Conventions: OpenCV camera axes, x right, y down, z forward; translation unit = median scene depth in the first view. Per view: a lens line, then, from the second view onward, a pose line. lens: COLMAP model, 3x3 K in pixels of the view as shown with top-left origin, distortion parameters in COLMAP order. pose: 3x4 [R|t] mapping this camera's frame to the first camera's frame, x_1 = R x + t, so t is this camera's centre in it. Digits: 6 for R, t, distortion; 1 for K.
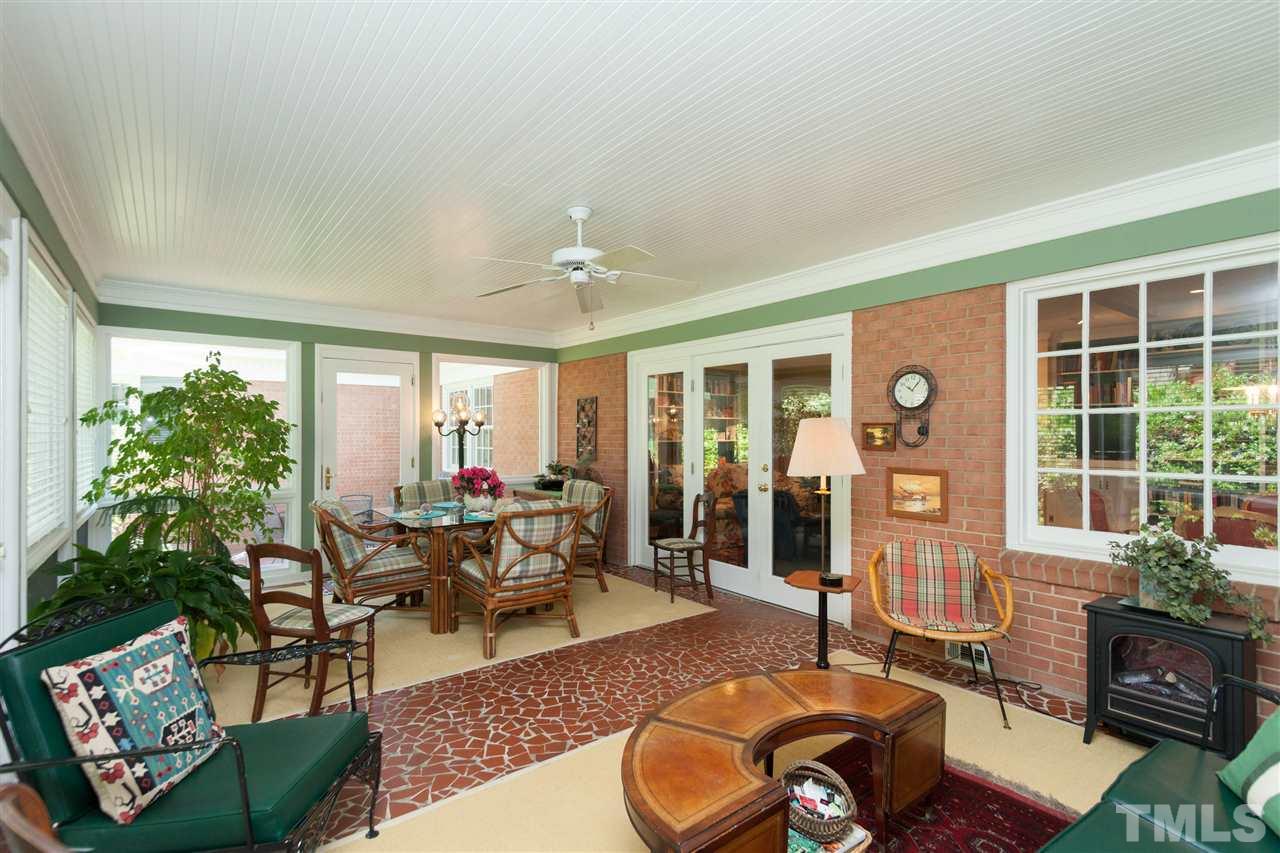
lens RADIAL K [[603.5, 0, 636.5], [0, 603.5, 421.8], [0, 0, 1]] dist [0.000671, -0.000492]
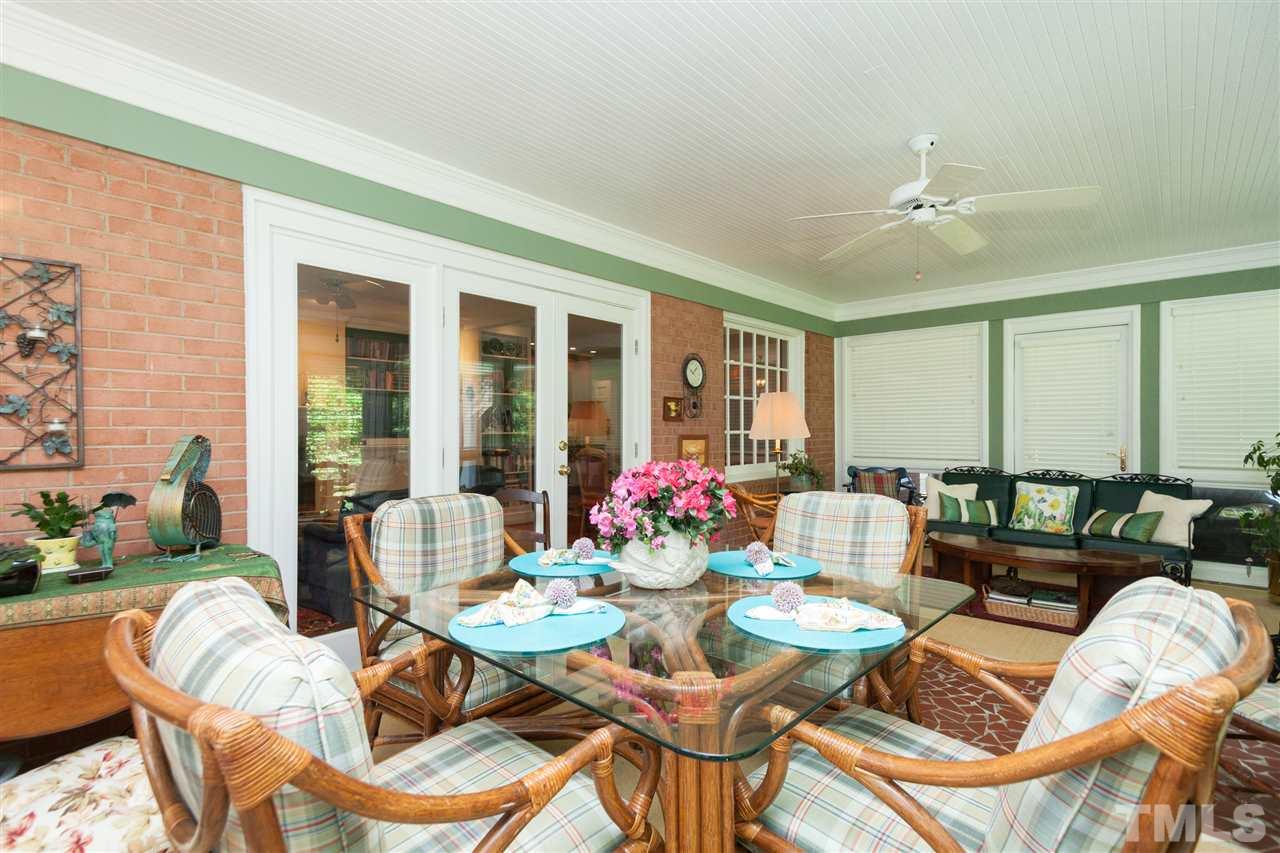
lens RADIAL K [[603.5, 0, 636.5], [0, 603.5, 421.8], [0, 0, 1]] dist [0.000671, -0.000492]
pose [[-0.184410, 0.024107, 0.982554, -0.716738], [-0.006922, 0.999642, -0.025826, 0.078834], [-0.982825, -0.011564, -0.184177, 1.281061]]
